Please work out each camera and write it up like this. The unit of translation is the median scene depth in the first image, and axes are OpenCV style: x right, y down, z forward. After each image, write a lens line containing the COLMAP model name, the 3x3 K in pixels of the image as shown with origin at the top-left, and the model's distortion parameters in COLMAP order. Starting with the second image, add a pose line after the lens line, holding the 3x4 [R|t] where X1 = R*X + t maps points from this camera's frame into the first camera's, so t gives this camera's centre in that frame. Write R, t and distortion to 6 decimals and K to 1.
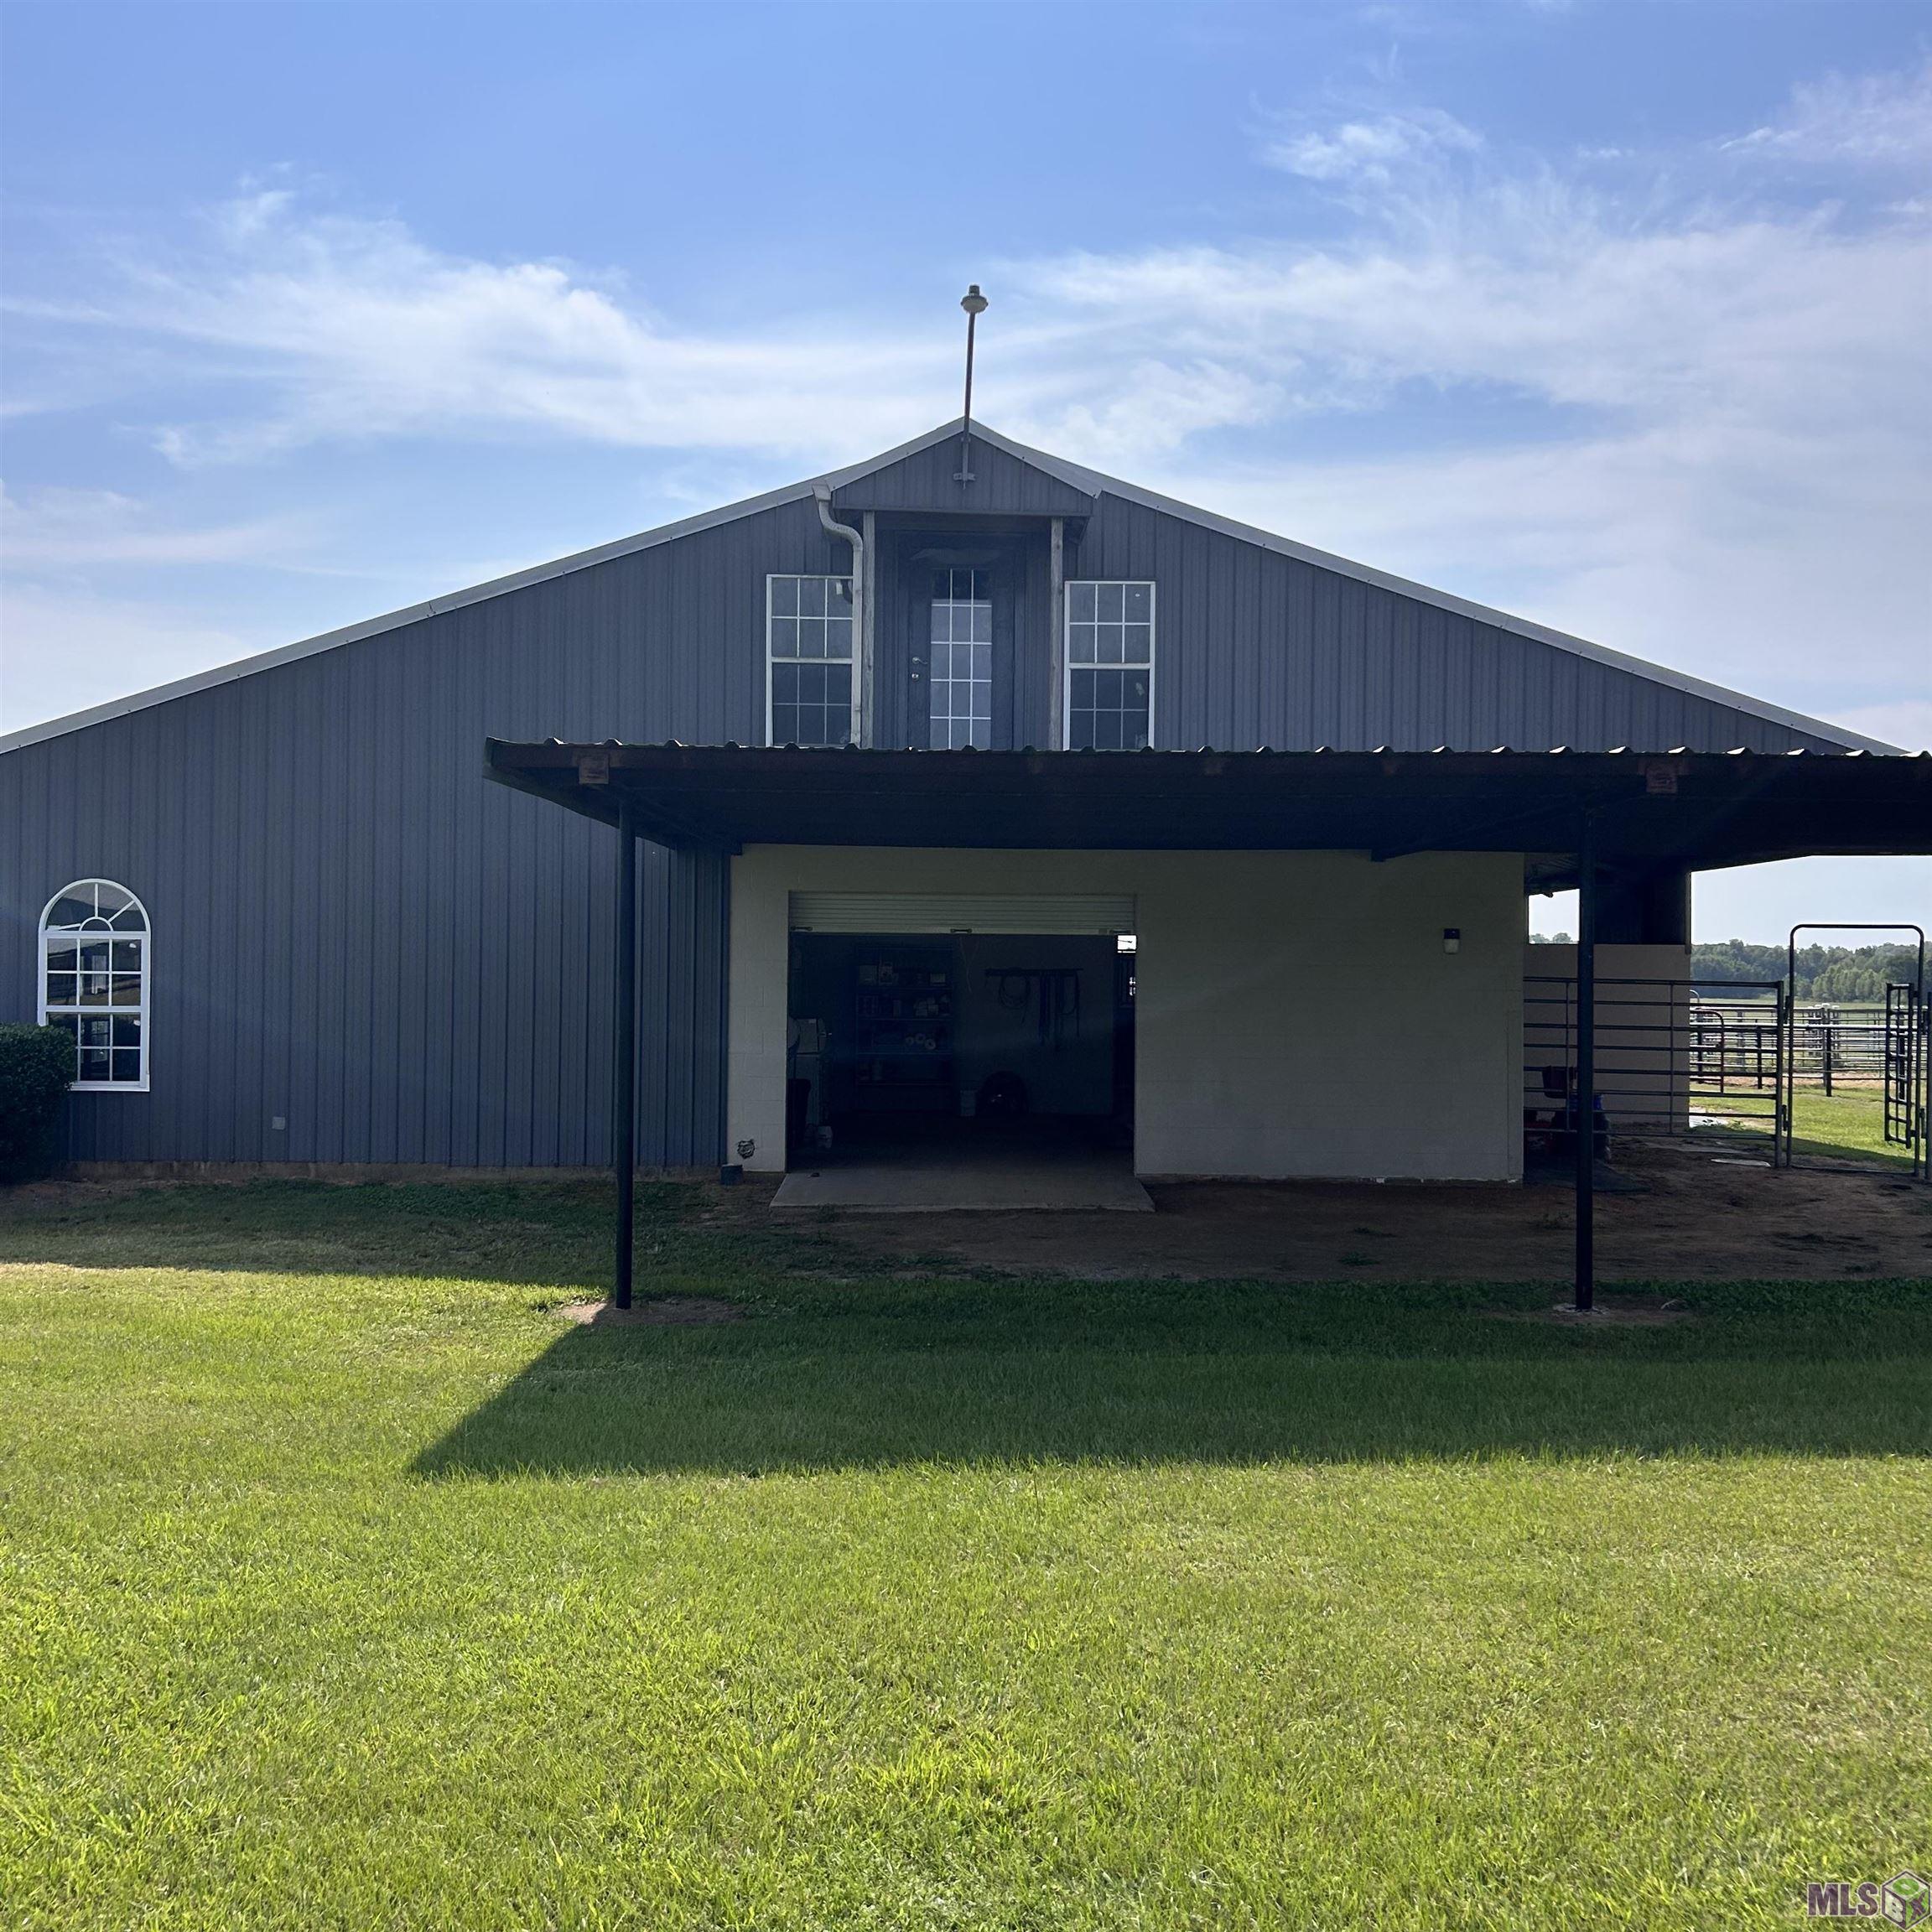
lens RADIAL K [[1891.8, 0, 966.0], [0, 1891.8, 966.0], [0, 0, 1]] dist [0.167368, -0.542621]
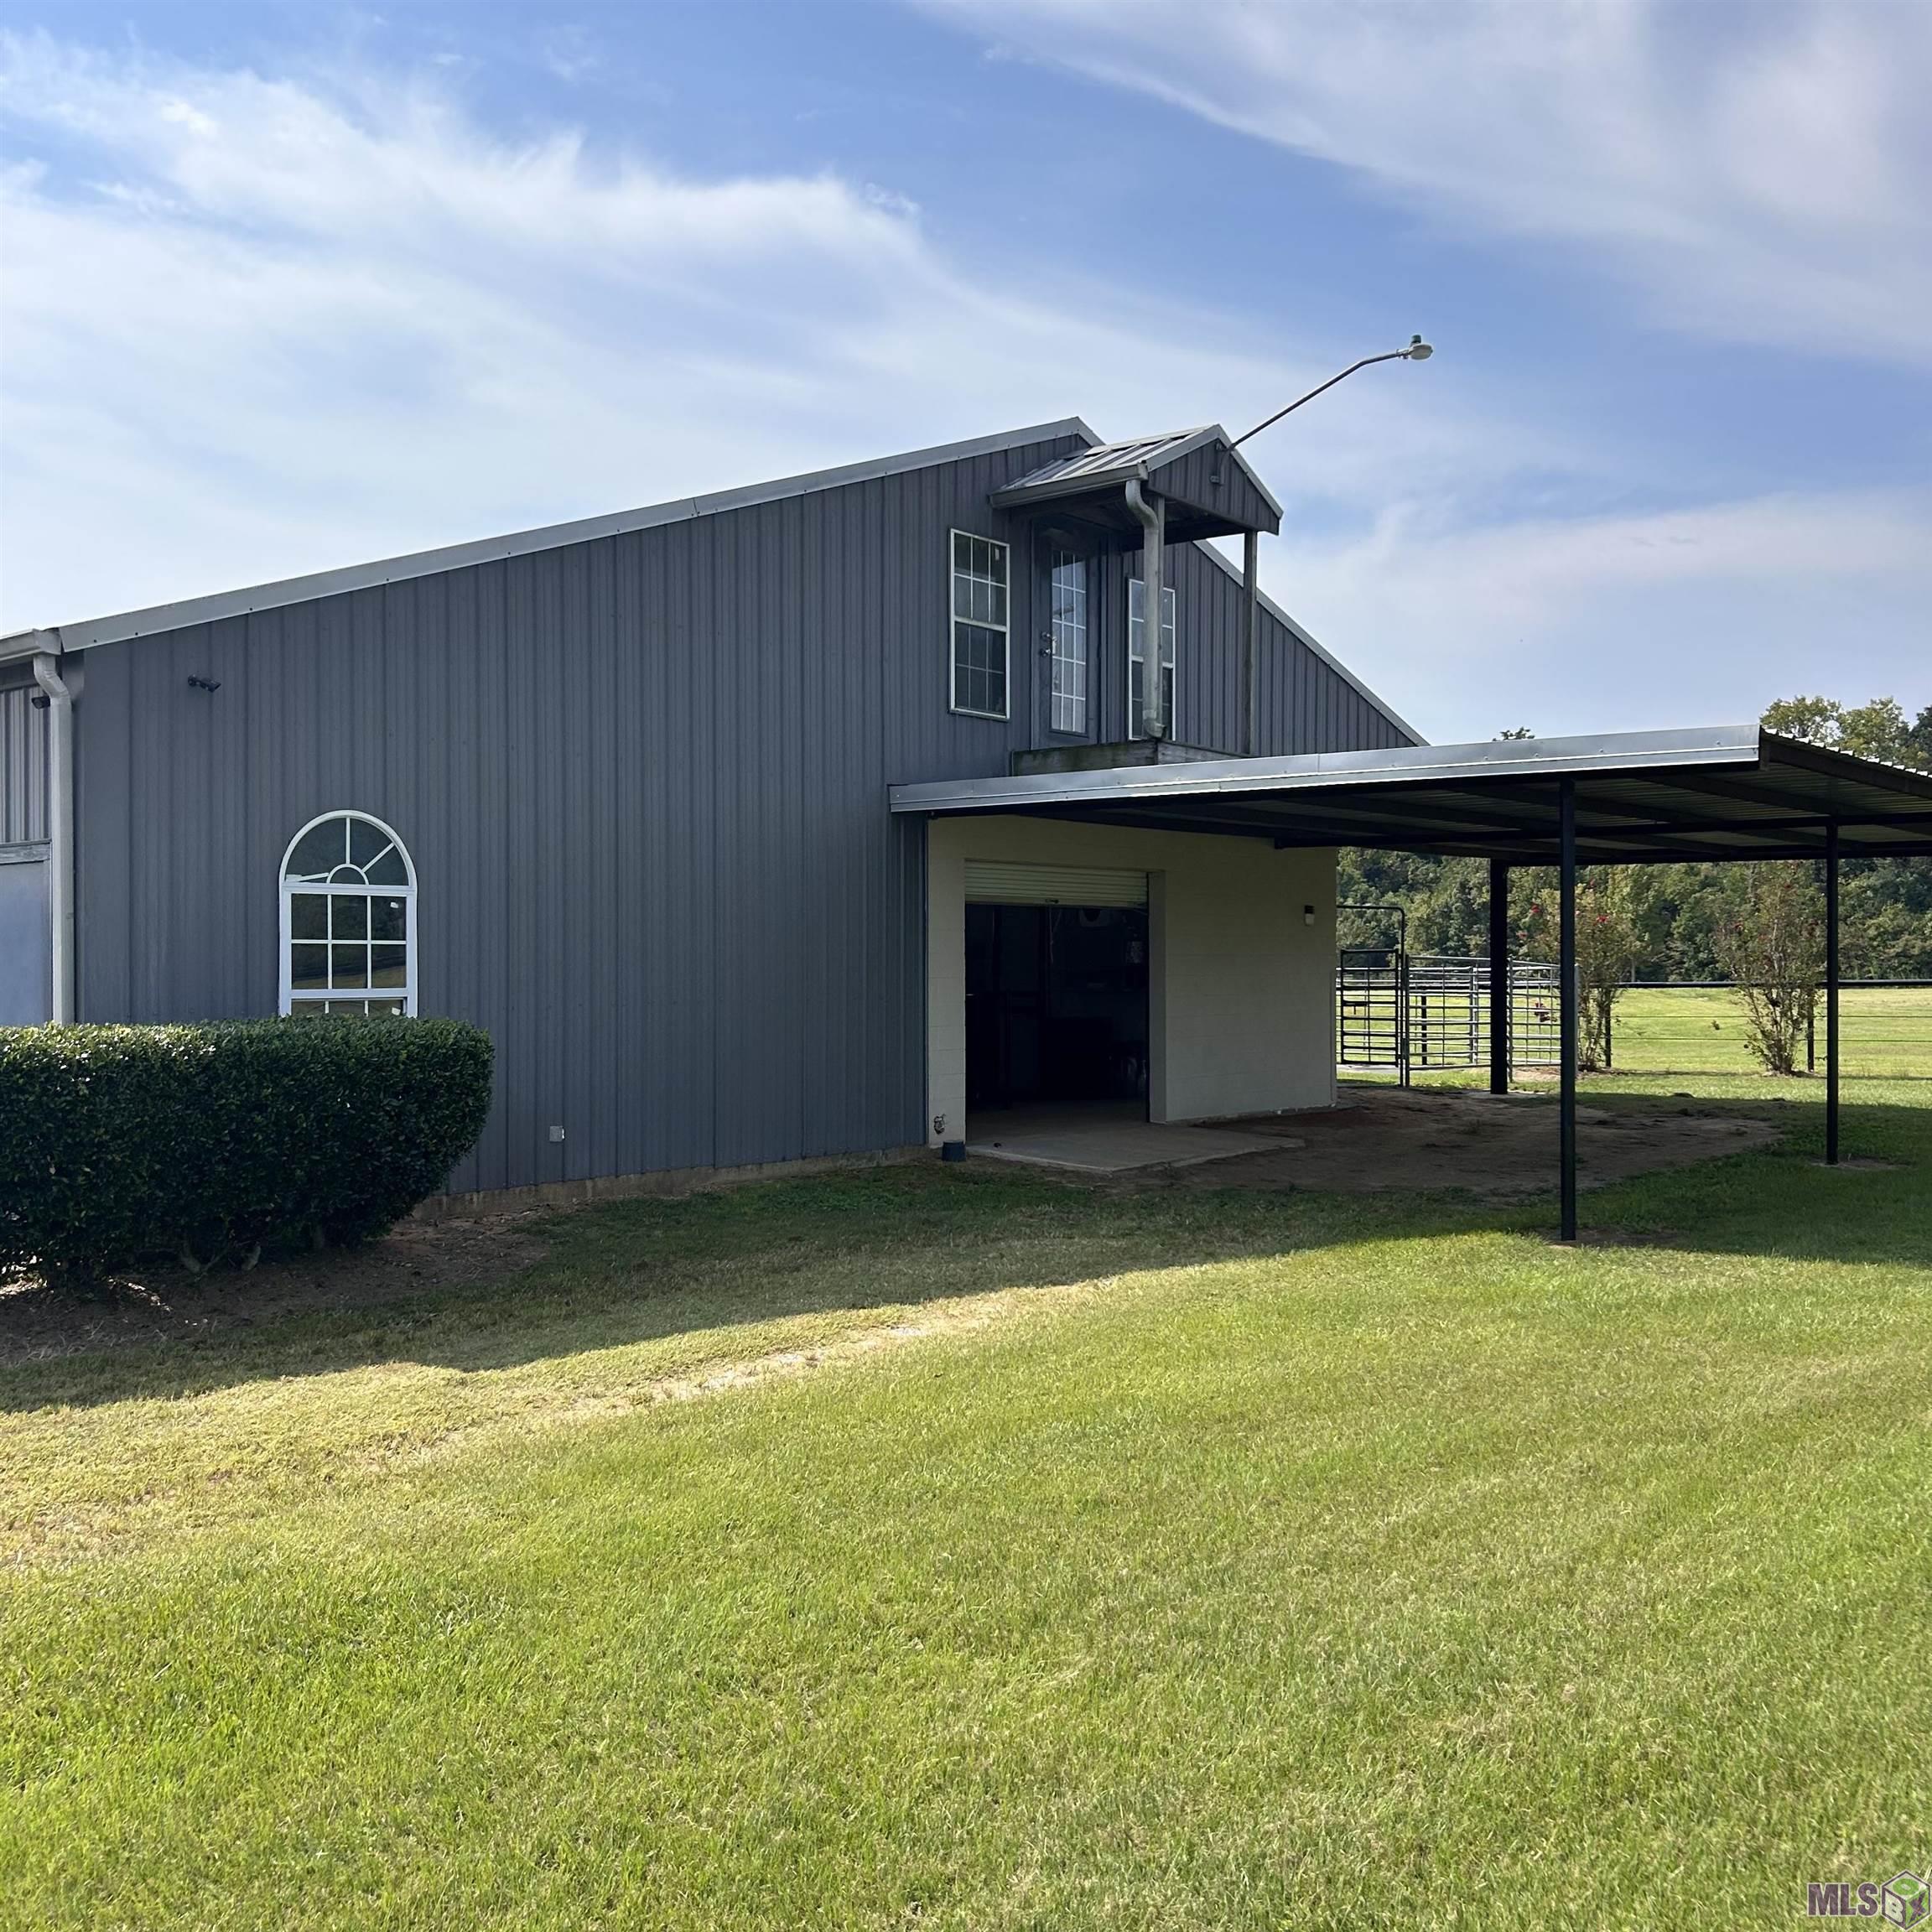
lens RADIAL K [[1891.8, 0, 966.0], [0, 1891.8, 966.0], [0, 0, 1]] dist [0.167368, -0.542621]
pose [[0.658104, -0.010861, 0.752849, -0.833780], [0.003210, 0.999927, 0.011619, 0.004809], [-0.752920, -0.005230, 0.658091, 0.359674]]
